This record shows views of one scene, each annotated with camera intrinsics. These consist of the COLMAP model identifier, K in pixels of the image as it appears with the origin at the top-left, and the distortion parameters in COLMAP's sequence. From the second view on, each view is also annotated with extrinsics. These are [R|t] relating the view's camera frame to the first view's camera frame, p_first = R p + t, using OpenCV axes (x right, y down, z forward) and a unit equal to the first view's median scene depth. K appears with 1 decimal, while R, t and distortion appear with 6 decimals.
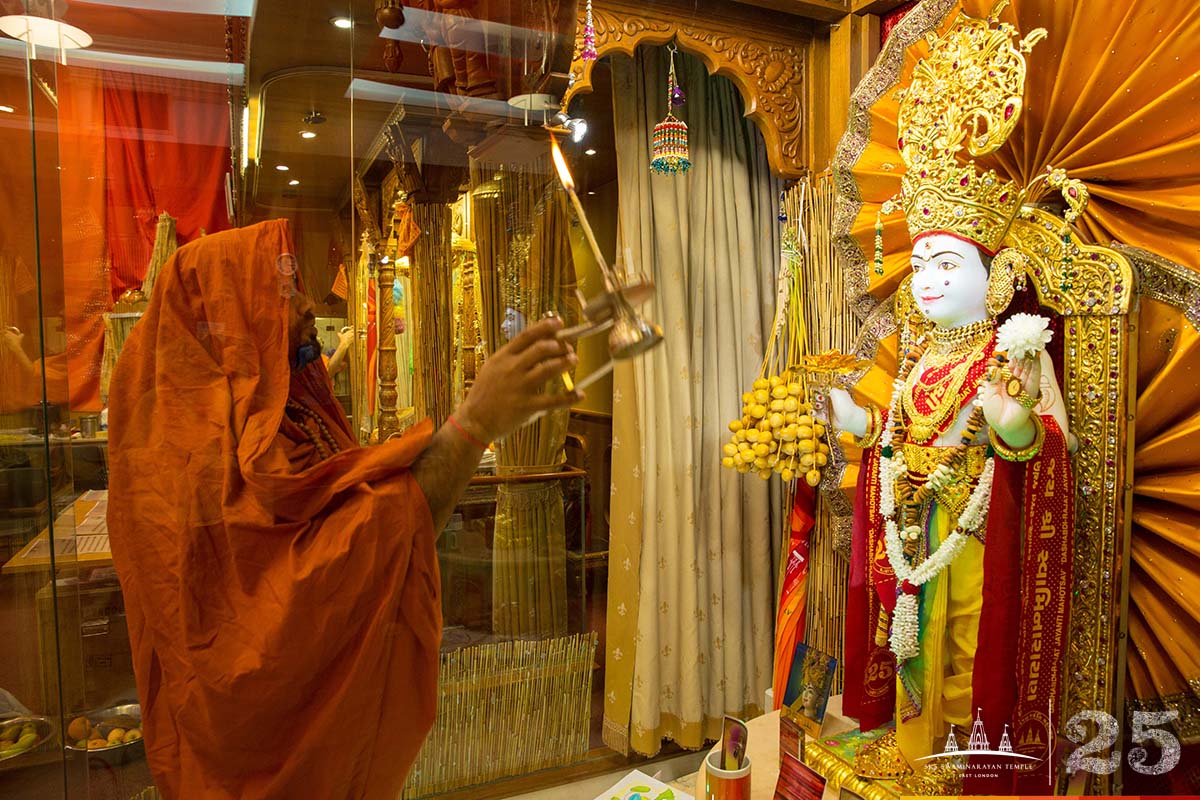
lens RADIAL K [[813.4, 0, 600.0], [0, 813.4, 400.0], [0, 0, 1]] dist [0.000324, -0.039294]
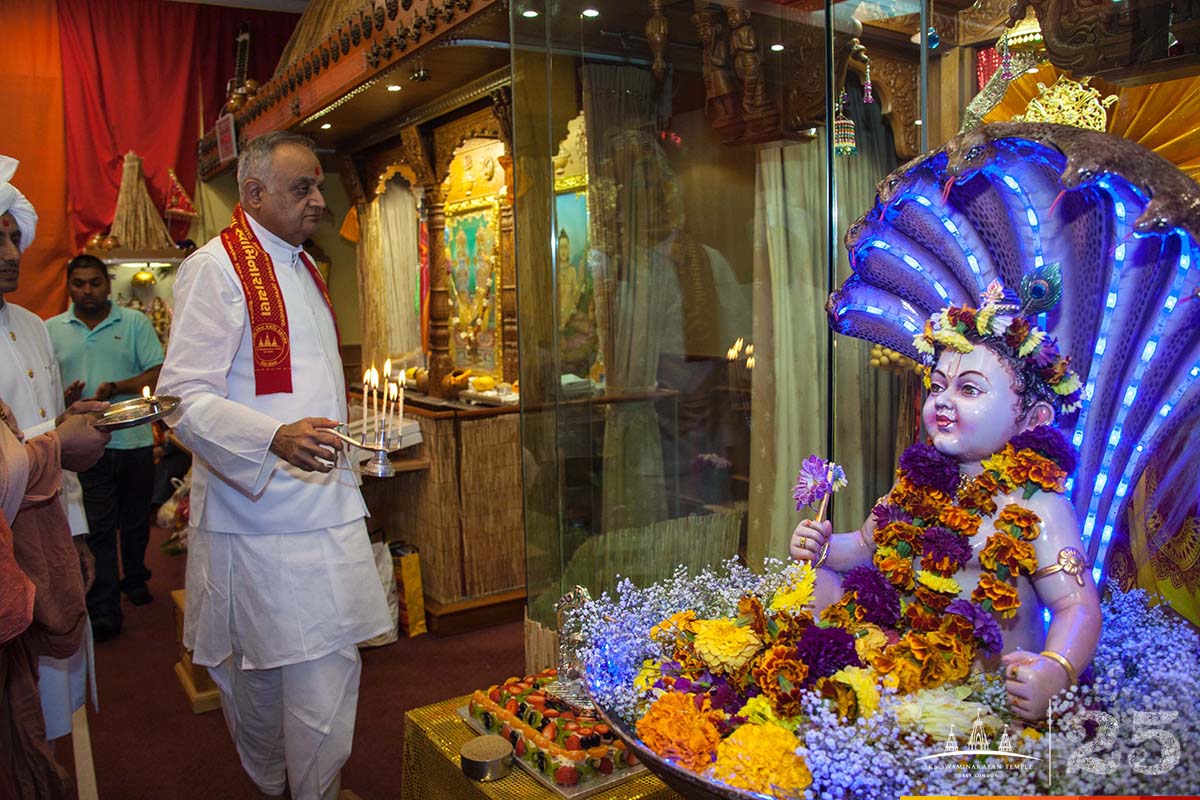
lens RADIAL K [[941.6, 0, 600.0], [0, 941.6, 400.0], [0, 0, 1]] dist [-0.065504, -0.001177]
pose [[0.988892, -0.033408, 0.144834, -0.571327], [0.025594, 0.998132, 0.055483, 0.039251], [-0.146417, -0.051159, 0.987899, -0.547203]]
